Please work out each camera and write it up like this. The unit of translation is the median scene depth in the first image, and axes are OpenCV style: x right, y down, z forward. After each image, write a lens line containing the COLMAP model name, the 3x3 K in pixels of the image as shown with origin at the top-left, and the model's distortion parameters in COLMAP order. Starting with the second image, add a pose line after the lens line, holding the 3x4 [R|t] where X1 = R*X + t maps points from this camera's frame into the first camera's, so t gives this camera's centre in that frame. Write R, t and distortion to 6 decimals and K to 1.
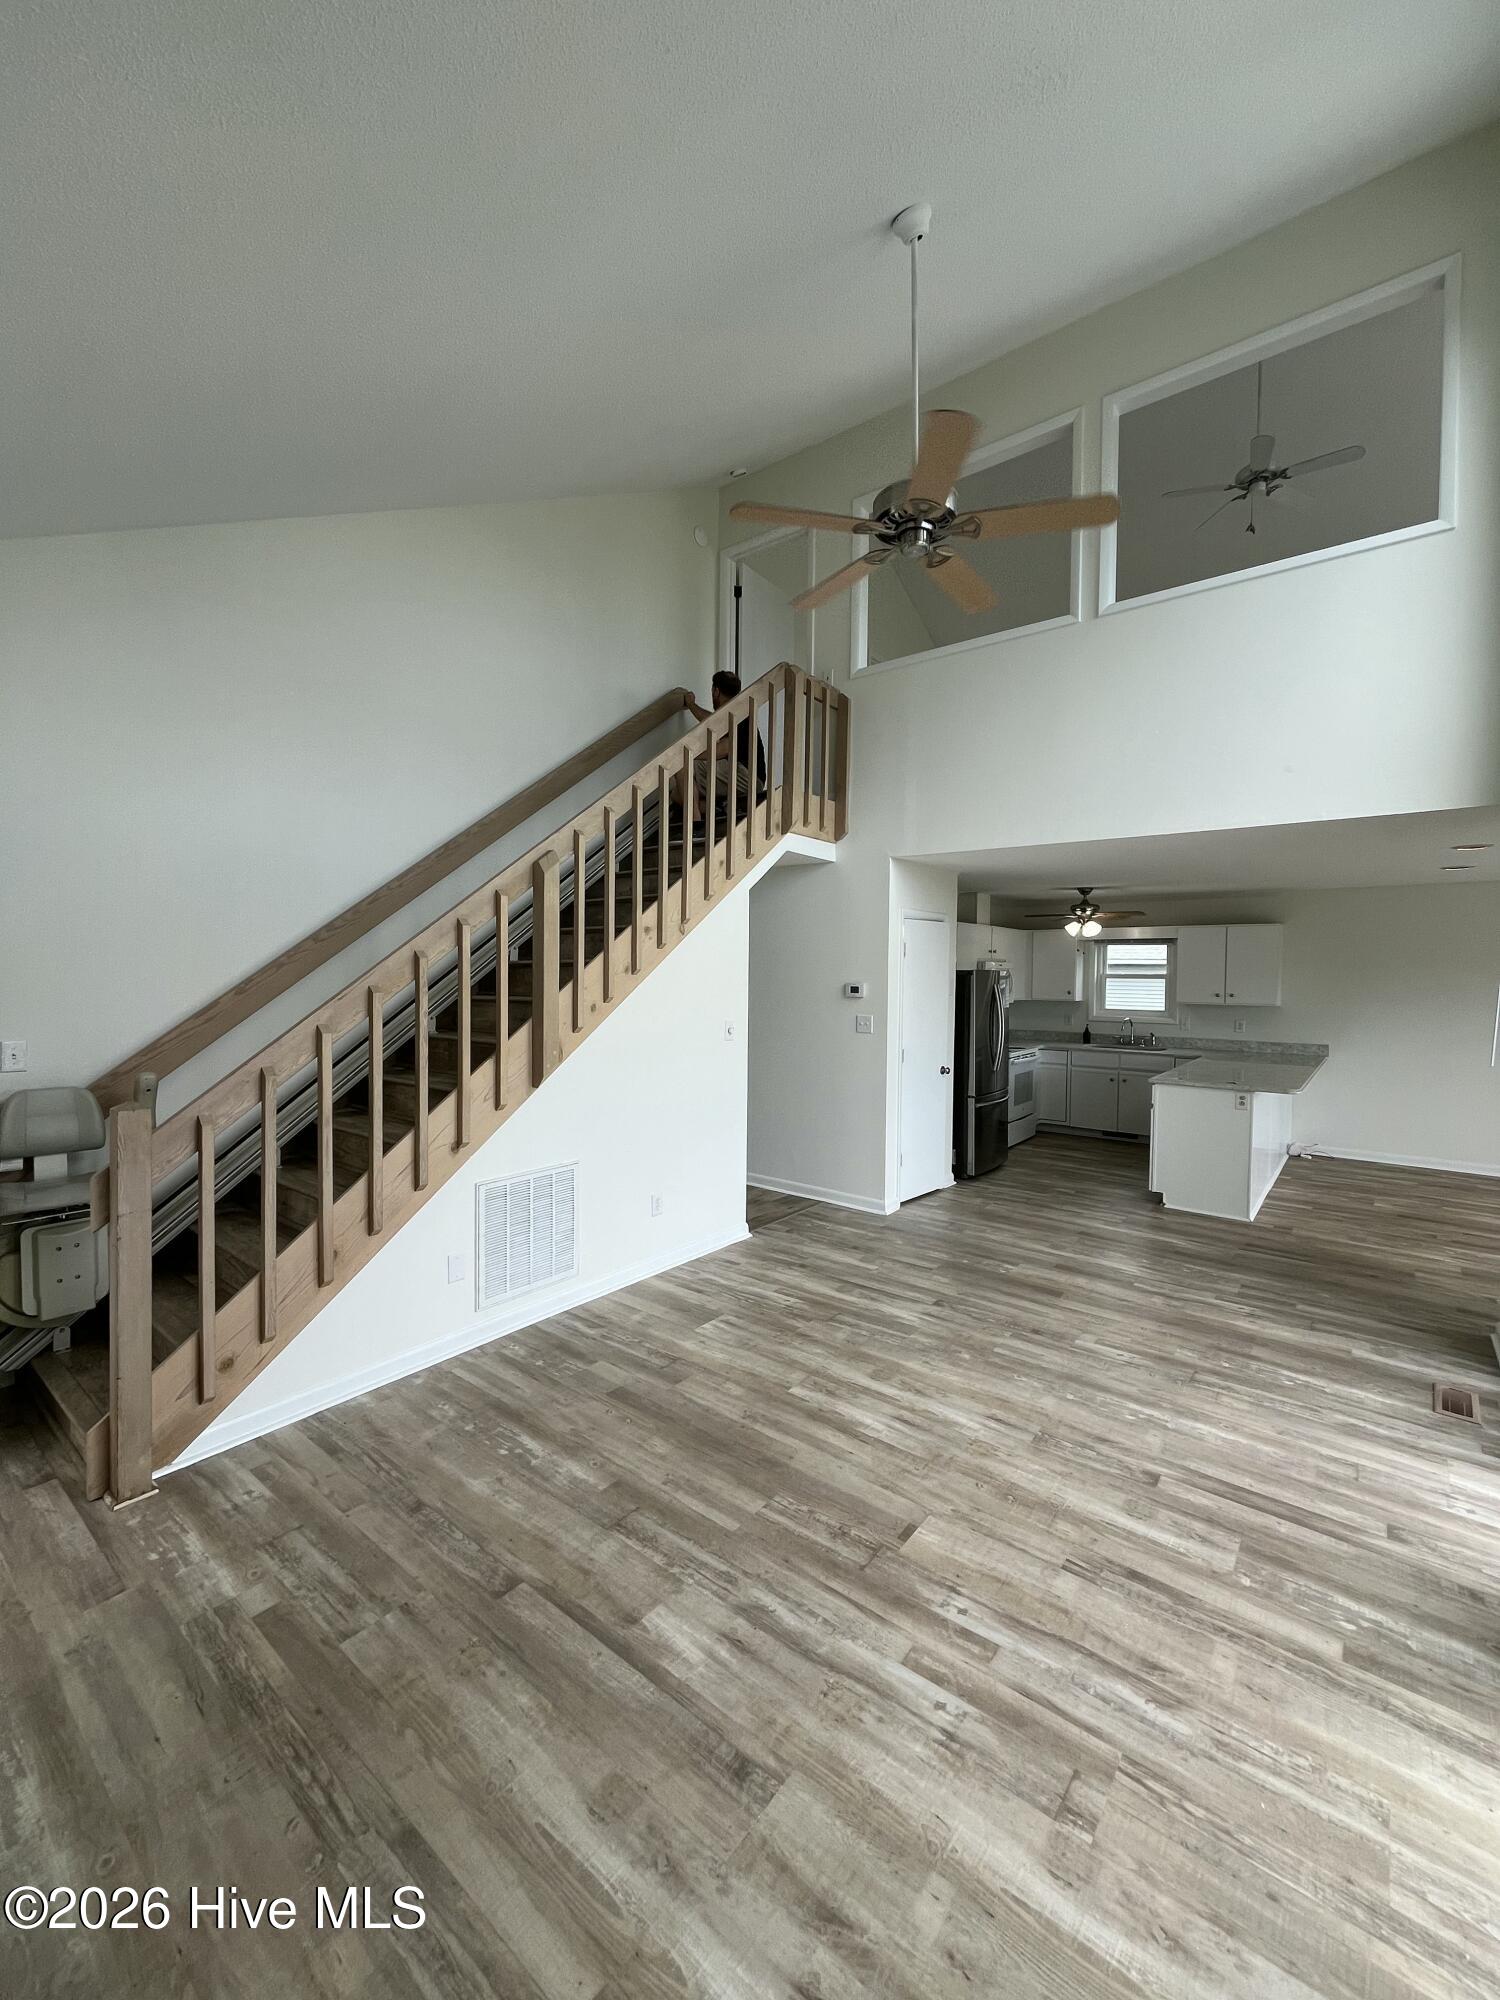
lens RADIAL K [[800.5, 0, 756.4], [0, 800.5, 992.2], [0, 0, 1]] dist [-0.007408, 0.000628]
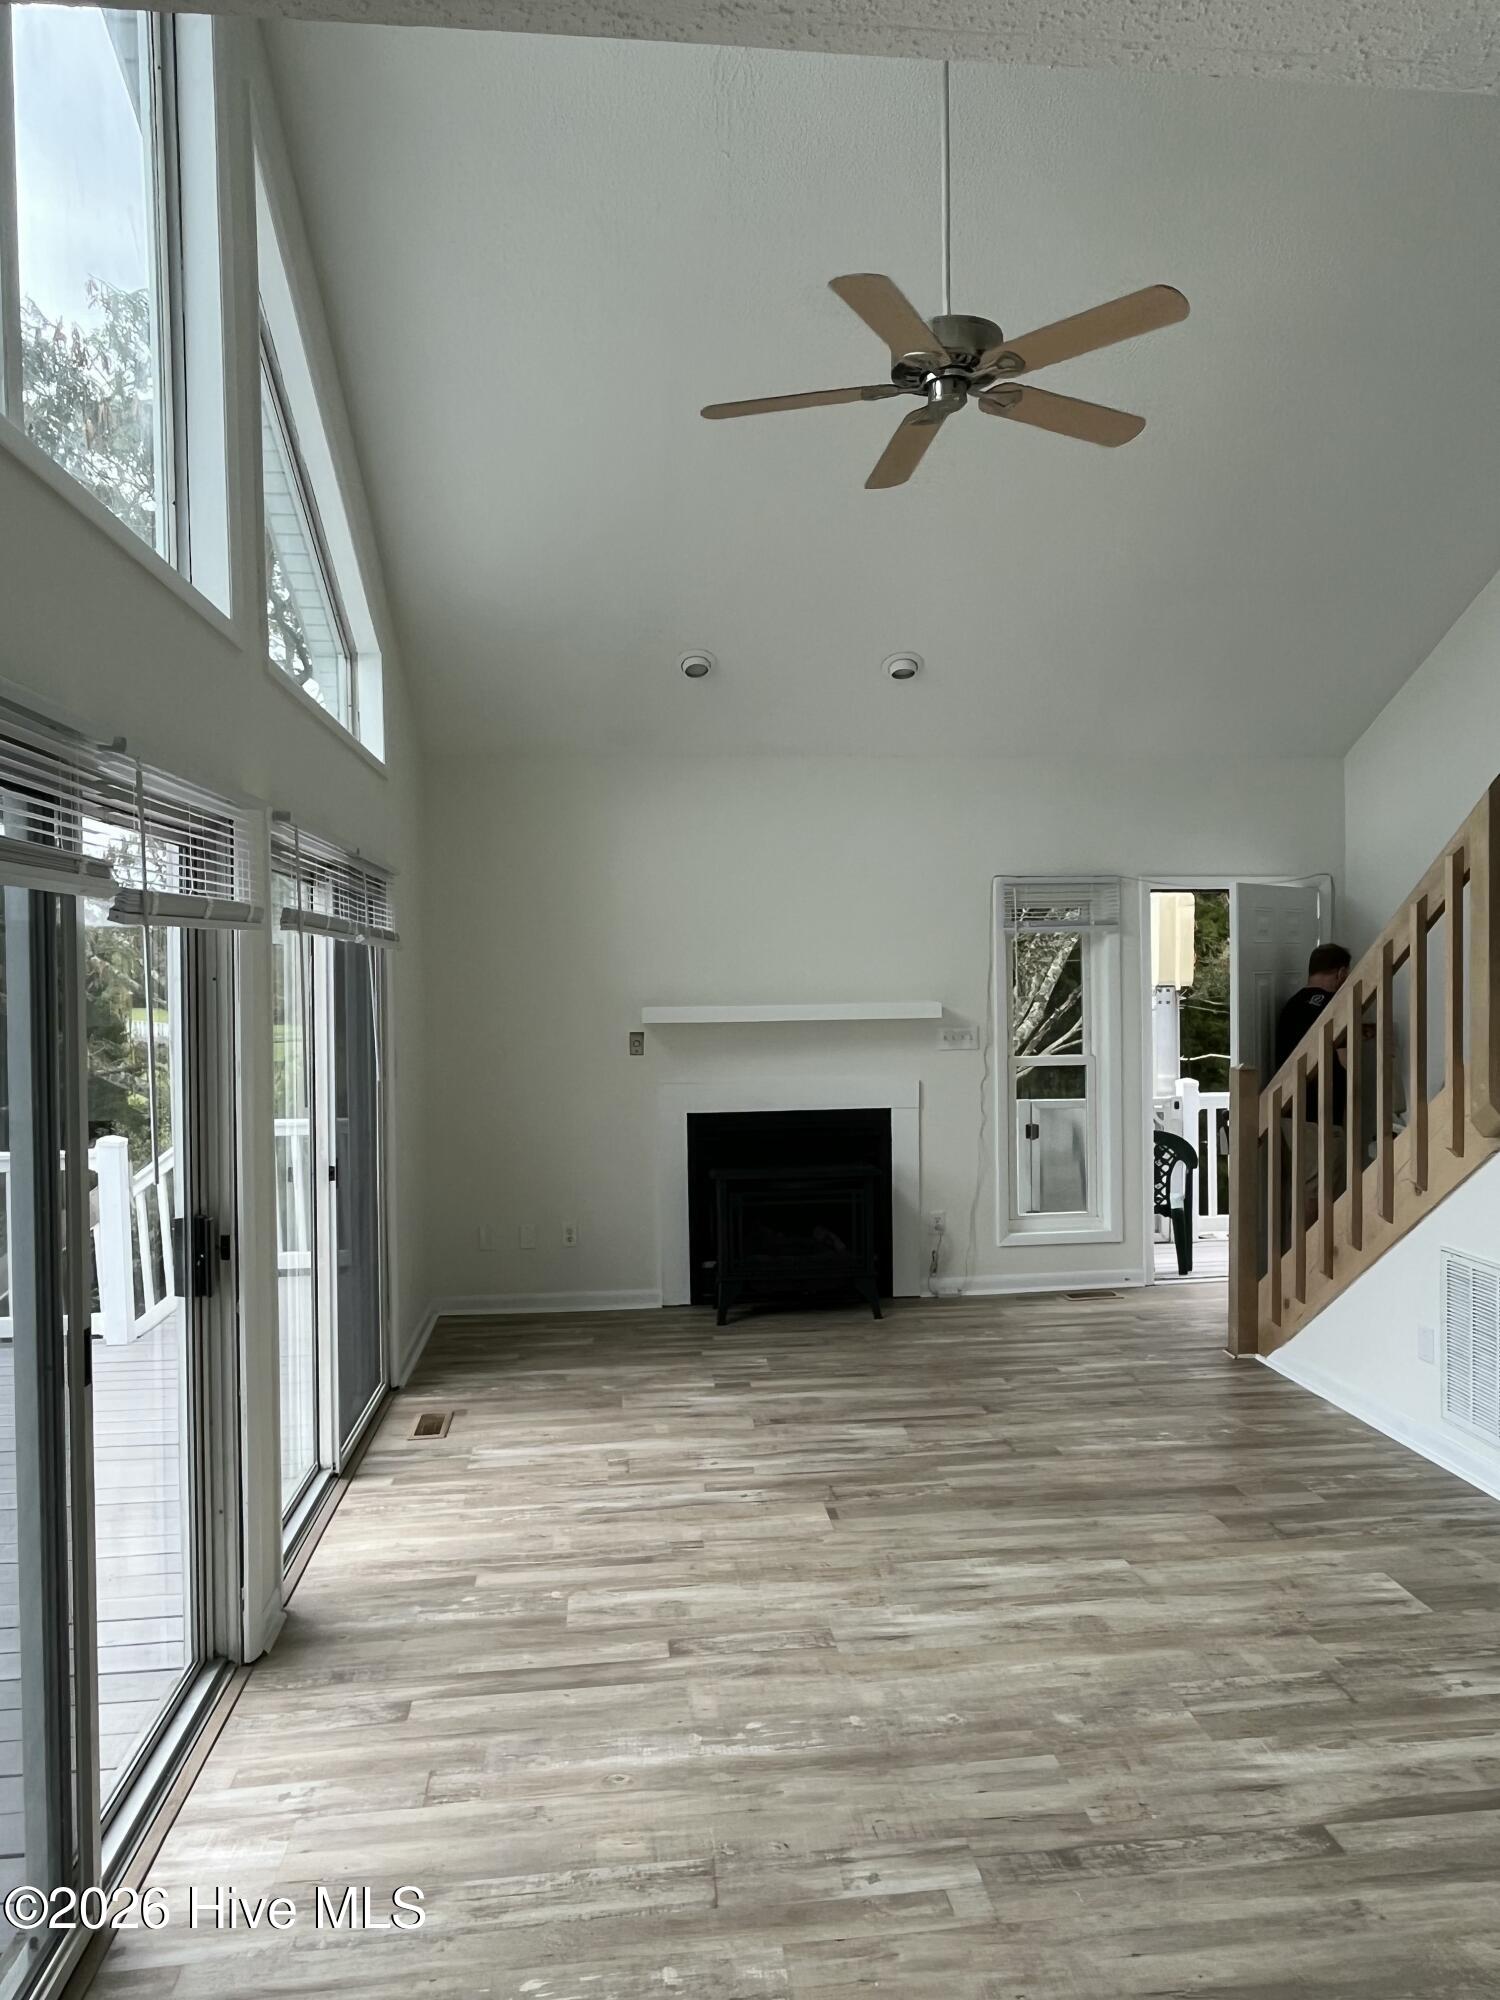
lens RADIAL K [[1307.6, 0, 755.3], [0, 1307.6, 993.8], [0, 0, 1]] dist [-0.009304, -0.003303]
pose [[-0.710974, 0.011732, -0.703120, 0.709582], [-0.010585, 0.999569, 0.027381, -0.017252], [0.703138, 0.026909, -0.710544, 1.042928]]
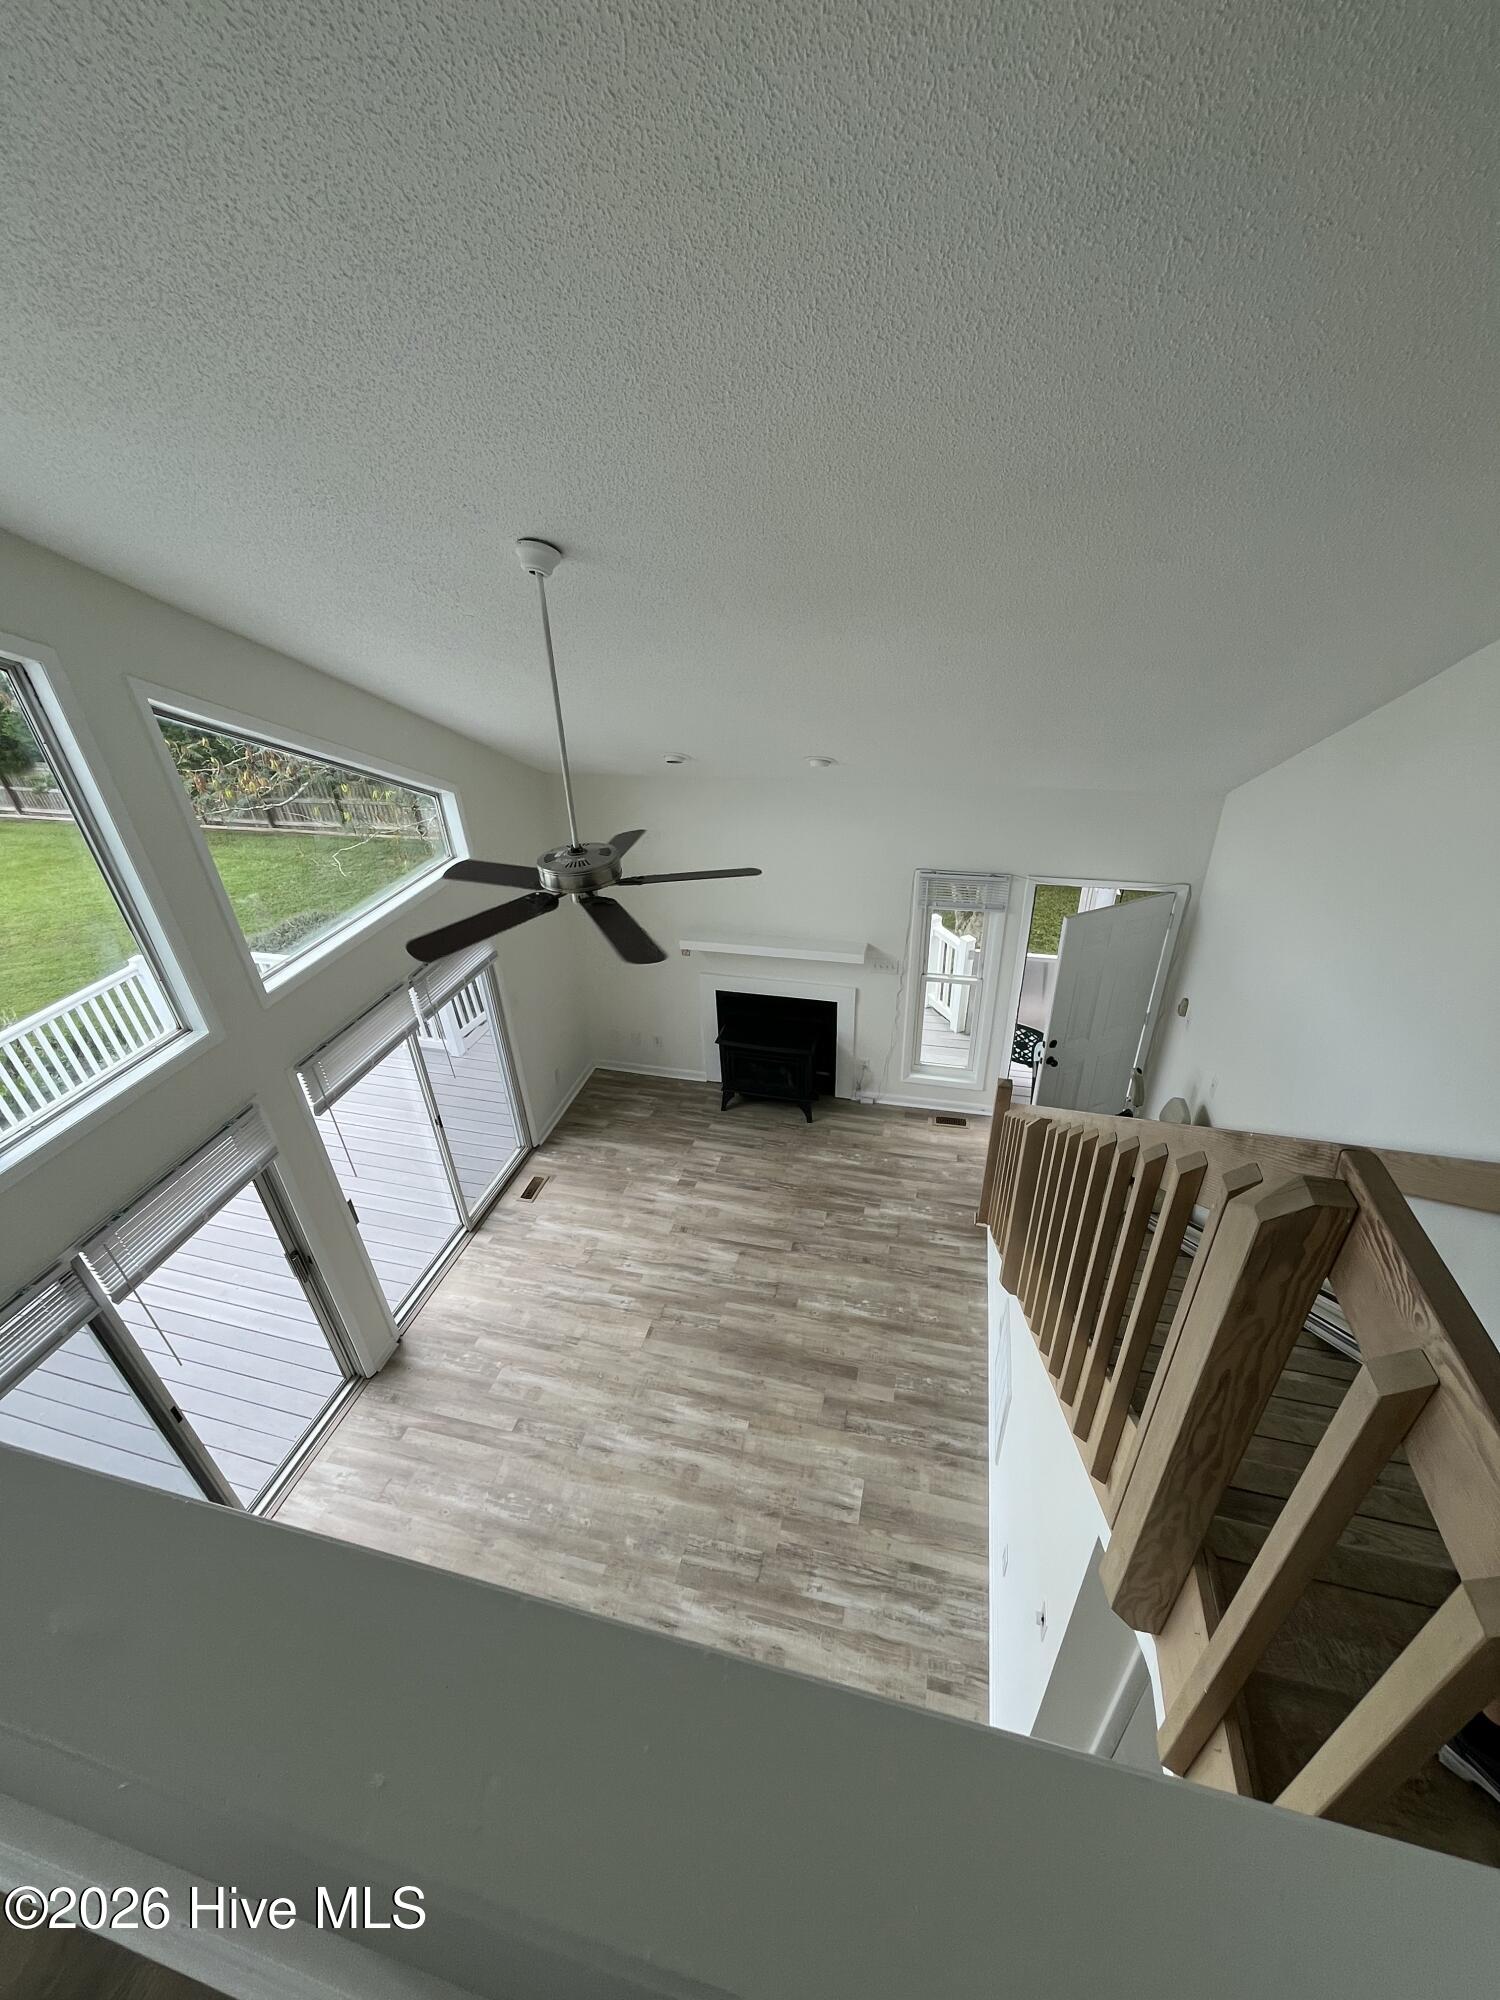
lens RADIAL K [[800.5, 0, 754.0], [0, 800.5, 997.5], [0, 0, 1]] dist [-0.007408, 0.000628]
pose [[-0.911611, 0.233134, -0.338547, 0.220702], [0.022148, 0.850268, 0.525884, -0.580493], [0.410457, 0.471904, -0.780277, 1.159056]]
